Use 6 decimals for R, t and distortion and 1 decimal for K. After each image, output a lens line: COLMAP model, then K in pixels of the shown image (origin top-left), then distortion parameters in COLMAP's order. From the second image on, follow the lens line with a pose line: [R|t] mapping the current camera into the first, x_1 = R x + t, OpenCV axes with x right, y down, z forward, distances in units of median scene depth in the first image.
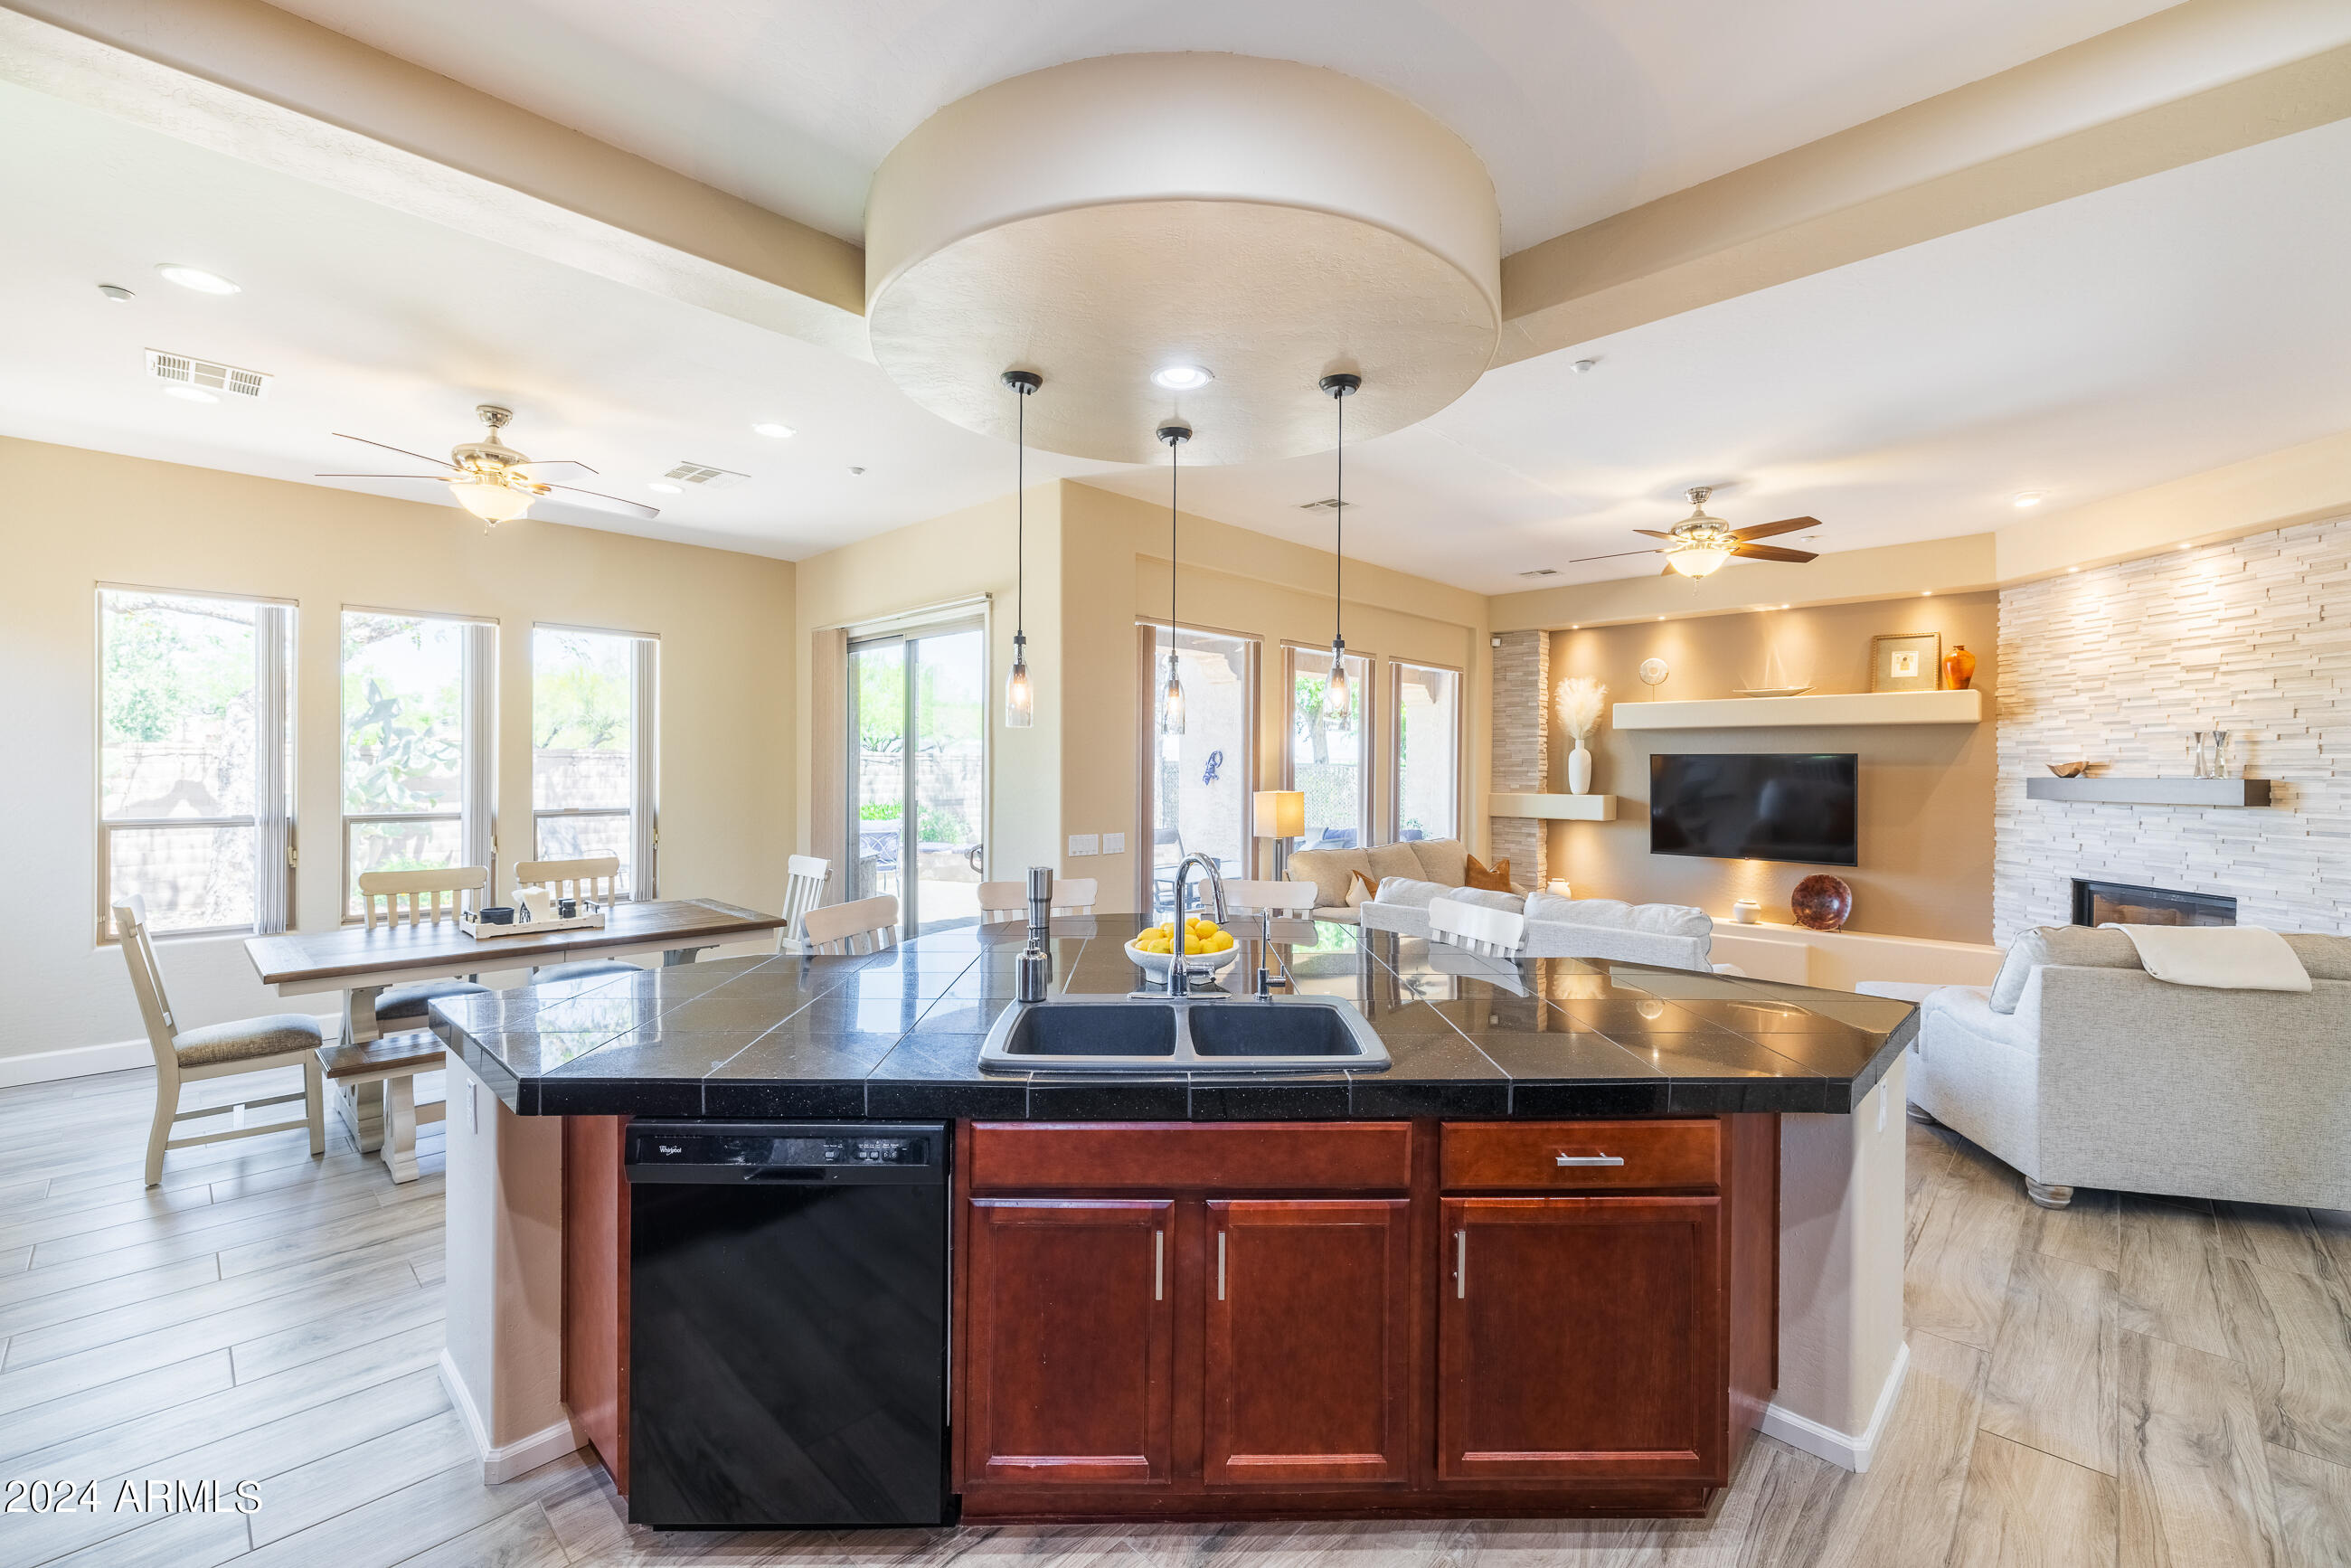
lens RADIAL K [[1009.0, 0, 1181.2], [0, 1009.0, 777.0], [0, 0, 1]] dist [0.003637, -0.000319]
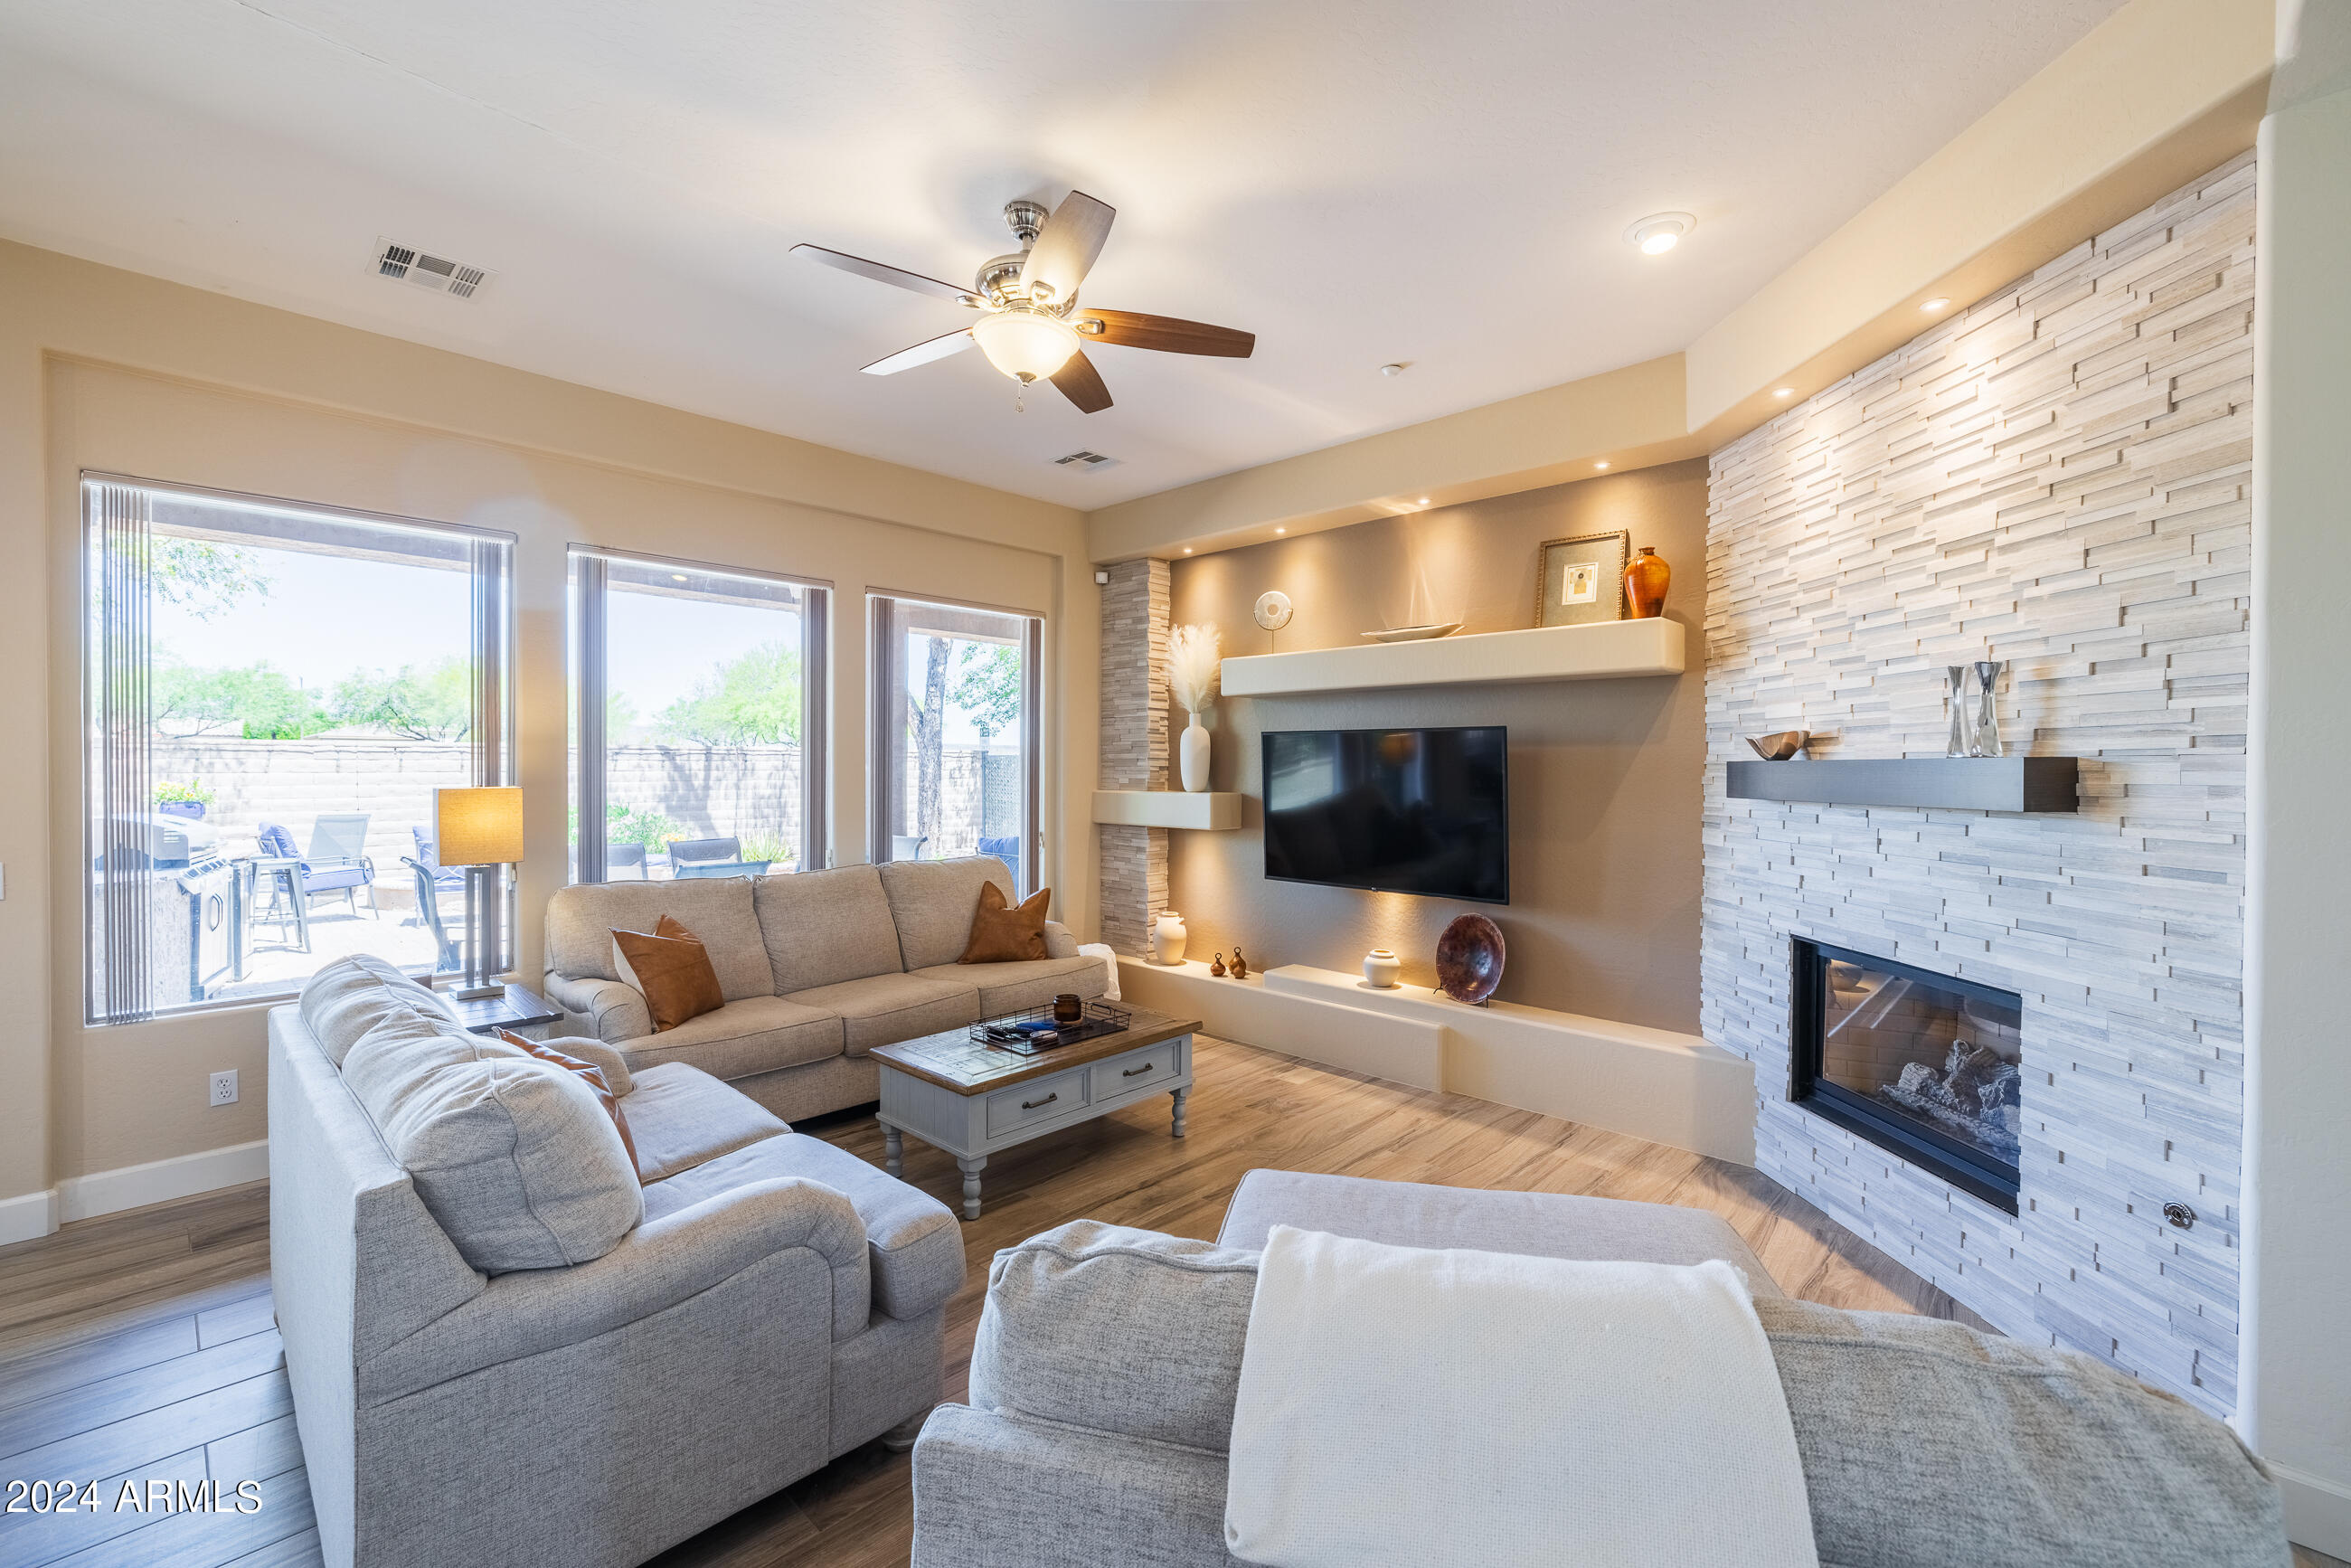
lens RADIAL K [[1009.0, 0, 1179.2], [0, 1009.0, 780.8], [0, 0, 1]] dist [0.003637, -0.000319]
pose [[0.999969, -0.003156, 0.007209, 0.497518], [0.003122, 0.999984, 0.004760, 0.007835], [-0.007224, -0.004738, 0.999963, 0.402103]]
